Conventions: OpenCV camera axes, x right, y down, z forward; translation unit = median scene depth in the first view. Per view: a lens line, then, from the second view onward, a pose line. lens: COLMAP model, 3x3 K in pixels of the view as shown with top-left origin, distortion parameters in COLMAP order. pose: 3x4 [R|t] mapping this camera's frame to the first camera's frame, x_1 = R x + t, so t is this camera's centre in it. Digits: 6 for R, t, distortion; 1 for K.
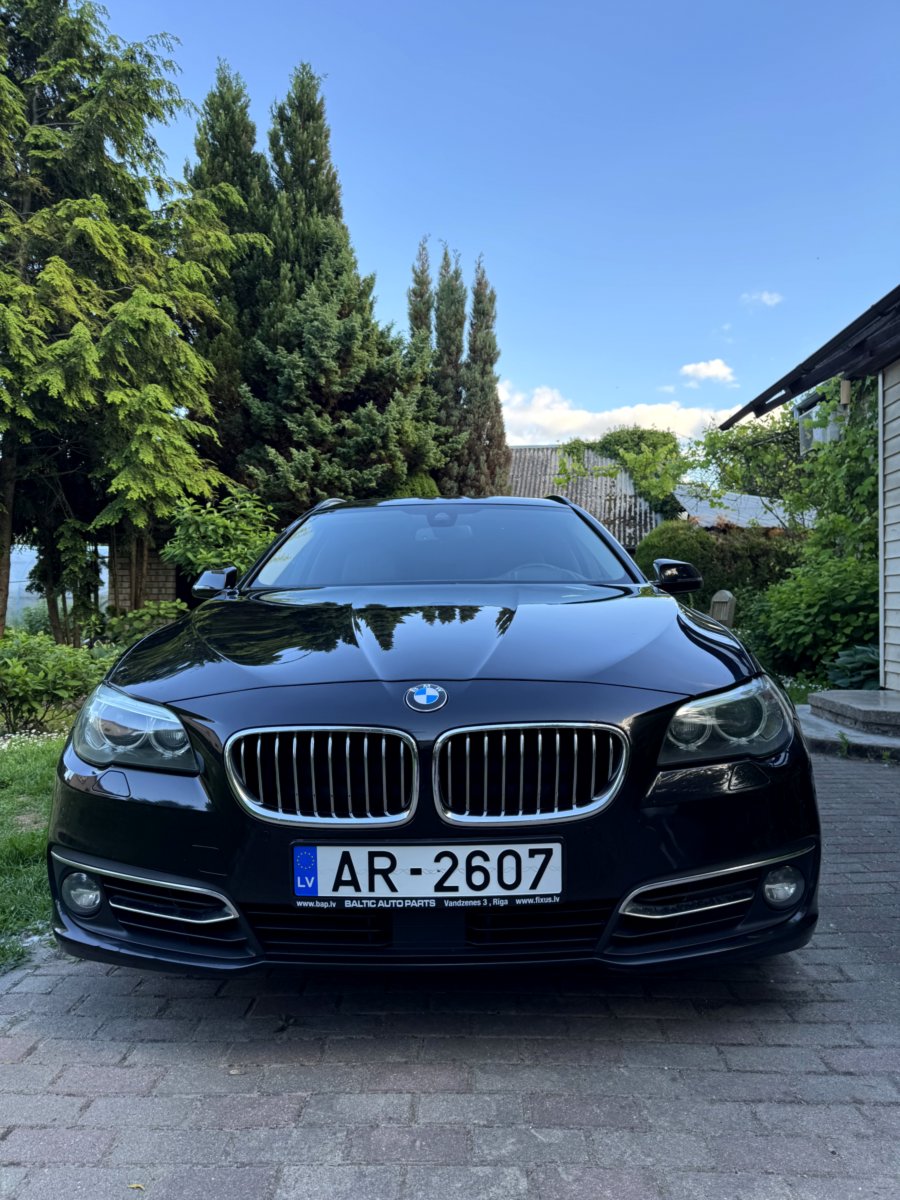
lens RADIAL K [[825.4, 0, 450.0], [0, 825.4, 600.0], [0, 0, 1]] dist [0.185763, -0.392236]
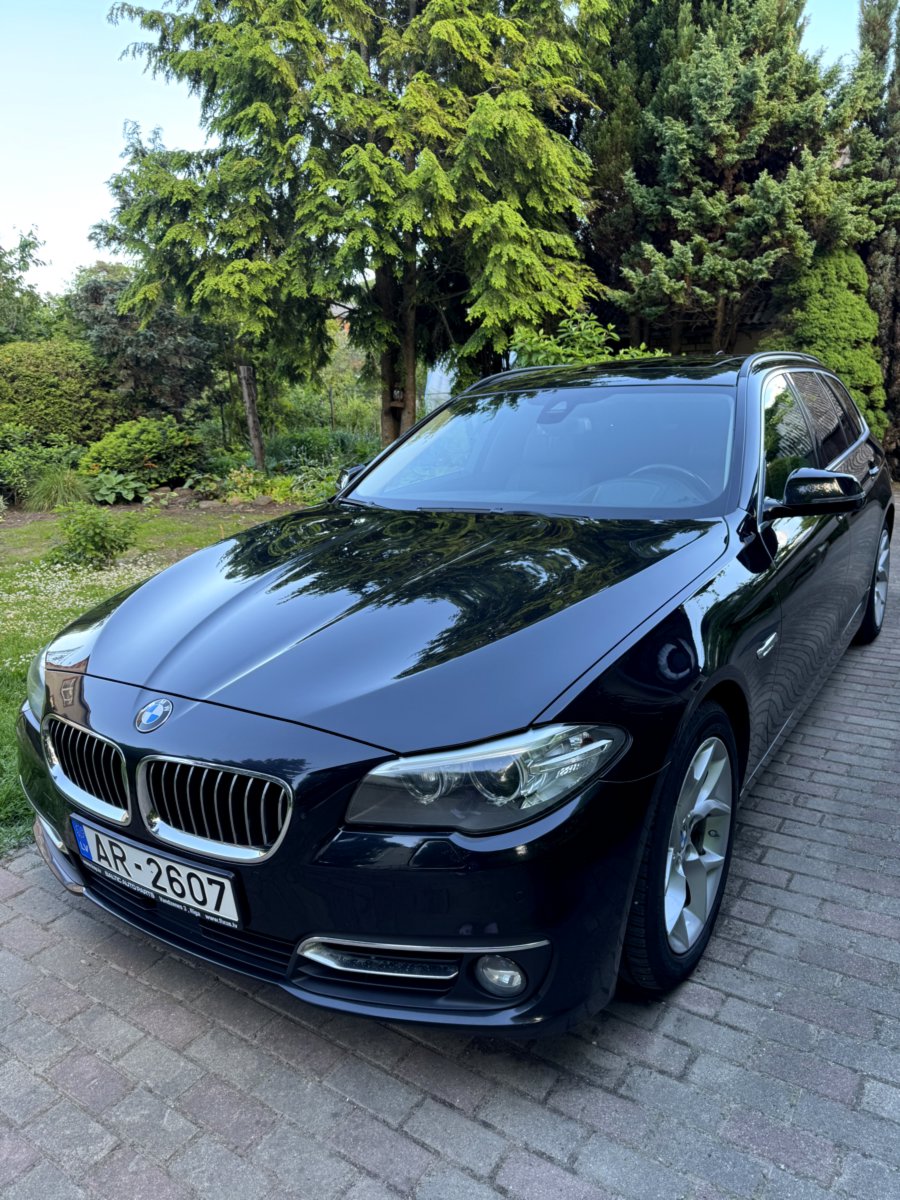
lens RADIAL K [[854.1, 0, 442.1], [0, 854.1, 604.0], [0, 0, 1]] dist [-0.013395, 0.000018]
pose [[0.837374, 0.107739, -0.535908, 0.125645], [0.033702, 0.968343, 0.247336, -0.040619], [0.545591, -0.225174, 0.807234, 0.055960]]
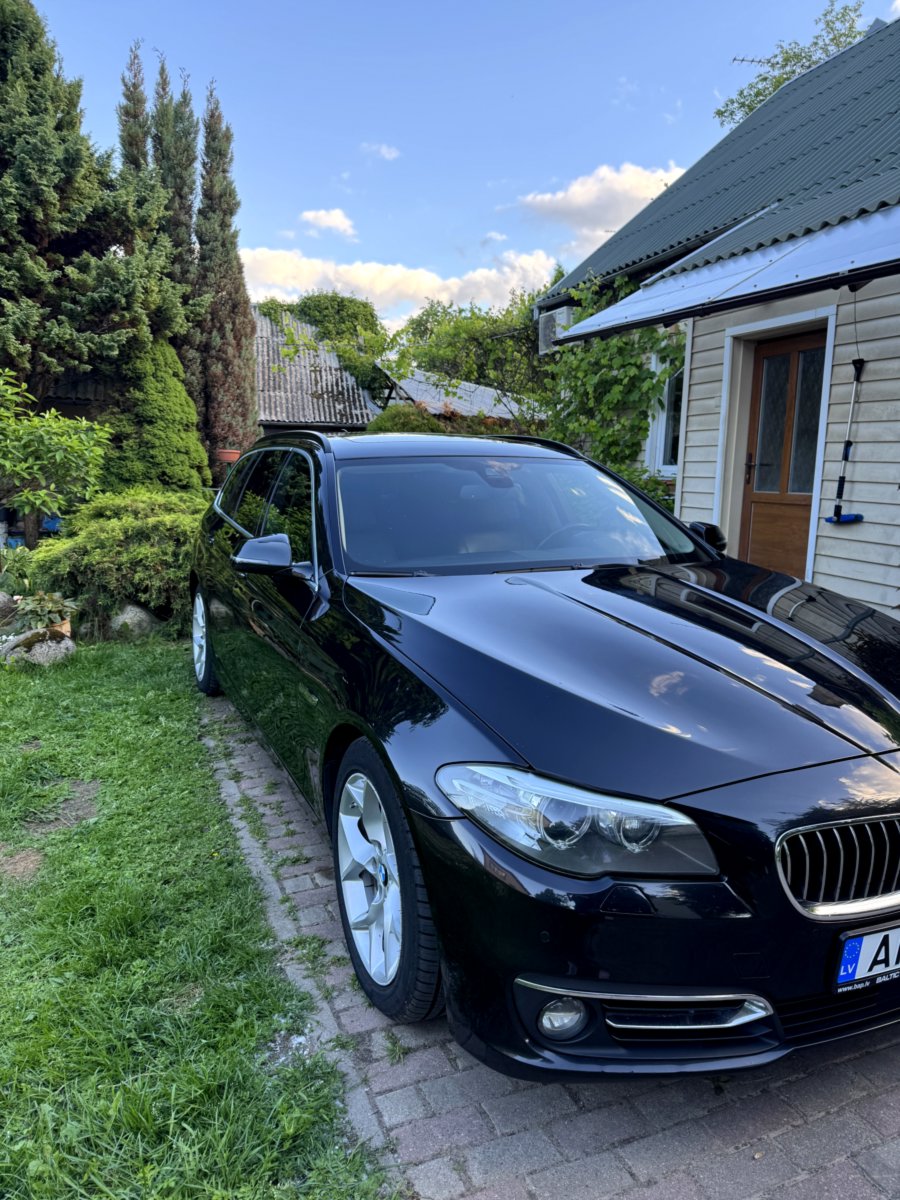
lens RADIAL K [[854.1, 0, 442.1], [0, 854.1, 604.0], [0, 0, 1]] dist [-0.013395, 0.000018]
pose [[0.911890, -0.043541, 0.408119, -0.147271], [-0.025358, 0.986481, 0.161904, -0.035584], [-0.409651, -0.157988, 0.898457, 0.053005]]
